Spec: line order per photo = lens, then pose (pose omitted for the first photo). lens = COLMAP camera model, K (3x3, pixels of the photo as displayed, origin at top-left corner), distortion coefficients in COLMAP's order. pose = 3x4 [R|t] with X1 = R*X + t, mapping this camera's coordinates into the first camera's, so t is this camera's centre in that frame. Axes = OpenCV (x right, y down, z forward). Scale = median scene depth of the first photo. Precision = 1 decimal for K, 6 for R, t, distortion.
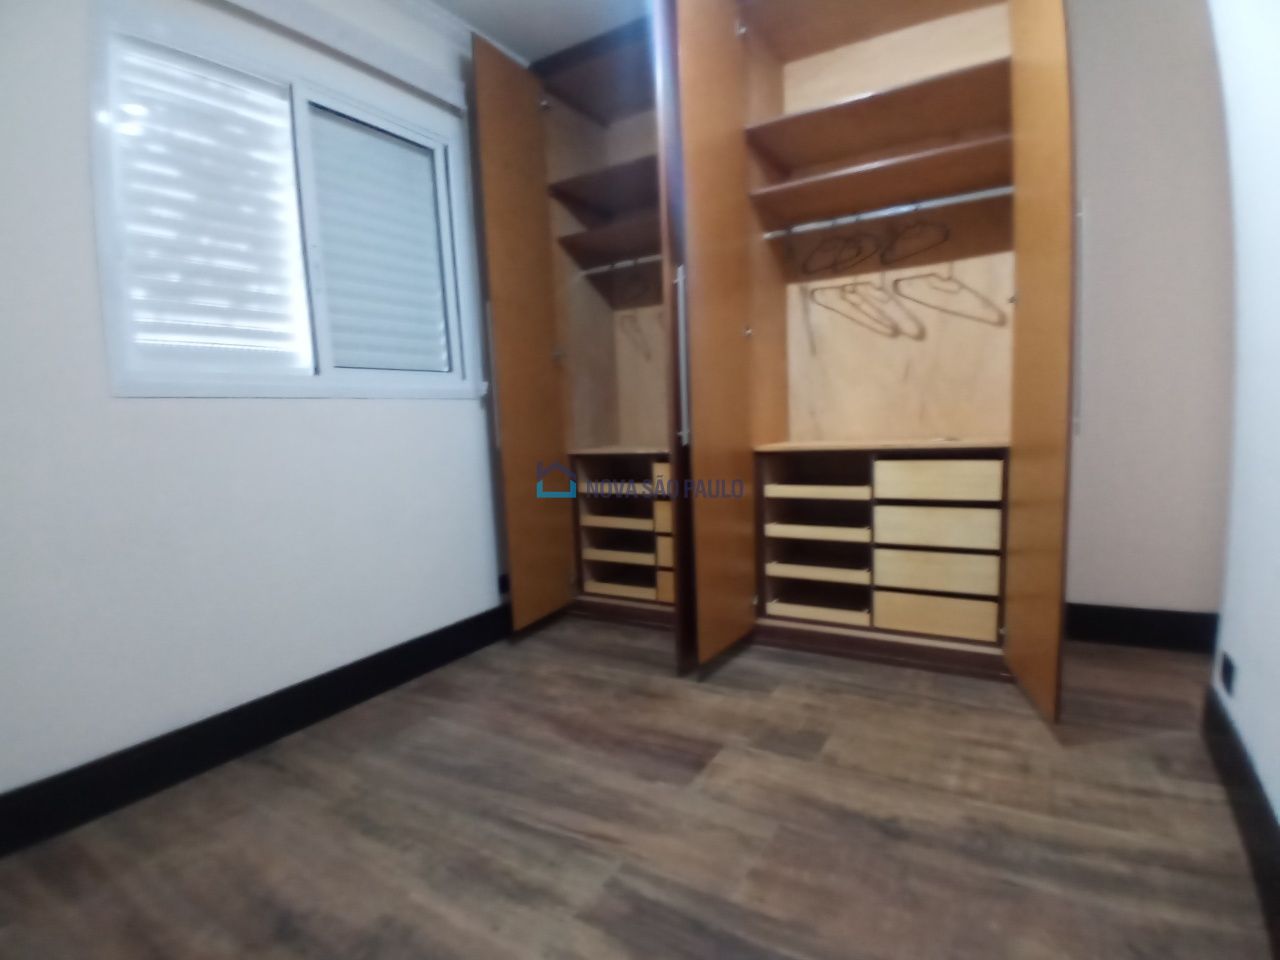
lens RADIAL K [[624.5, 0, 636.7], [0, 624.5, 485.2], [0, 0, 1]] dist [-0.001245, -0.029522]
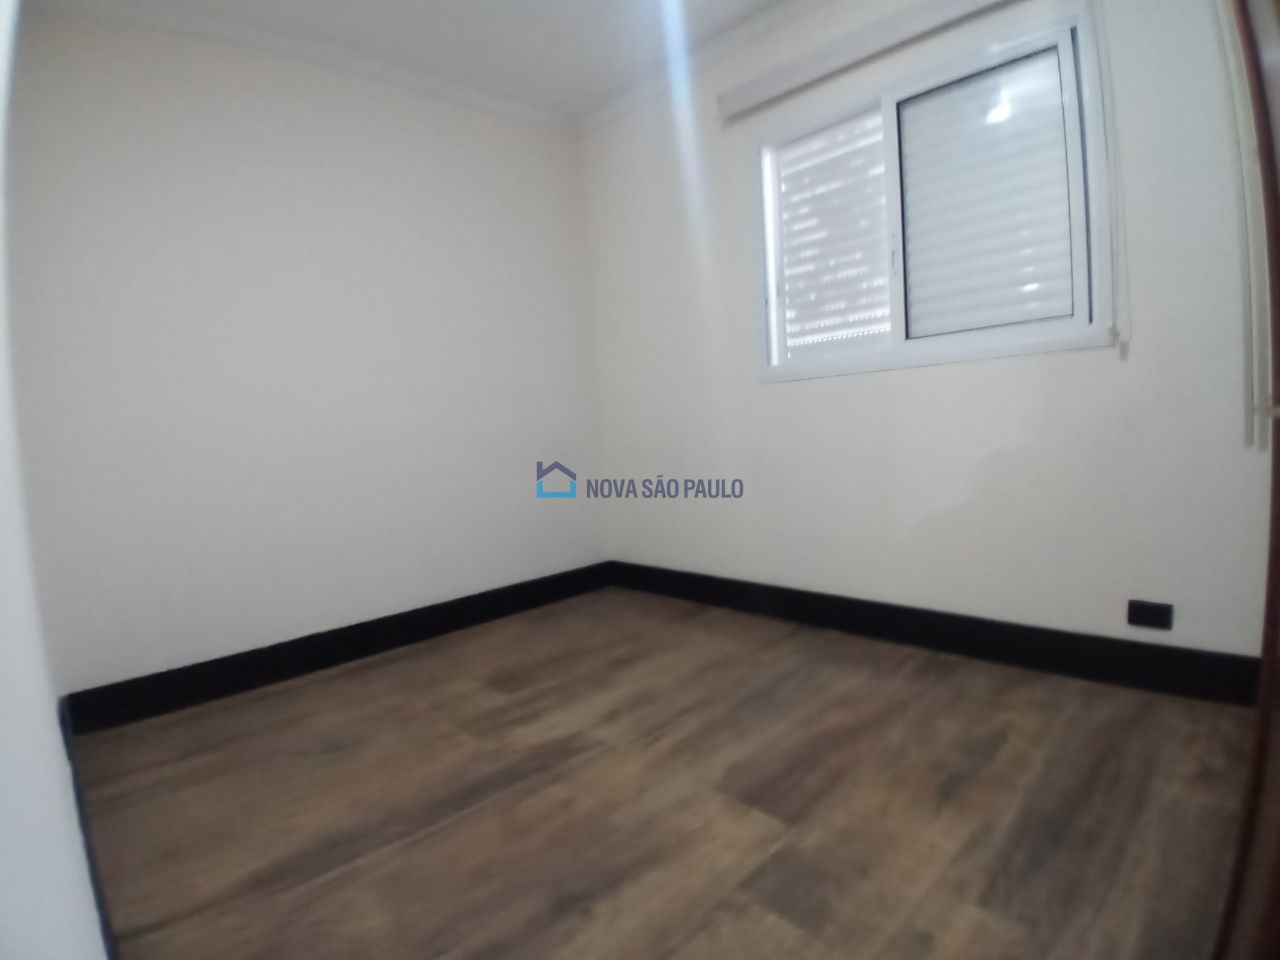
lens RADIAL K [[624.5, 0, 636.7], [0, 624.5, 485.2], [0, 0, 1]] dist [-0.001245, -0.029522]
pose [[-0.206736, 0.157667, -0.965609, 0.840358], [-0.032123, 0.985304, 0.167760, -0.126432], [0.977869, 0.065700, -0.198634, 0.902809]]
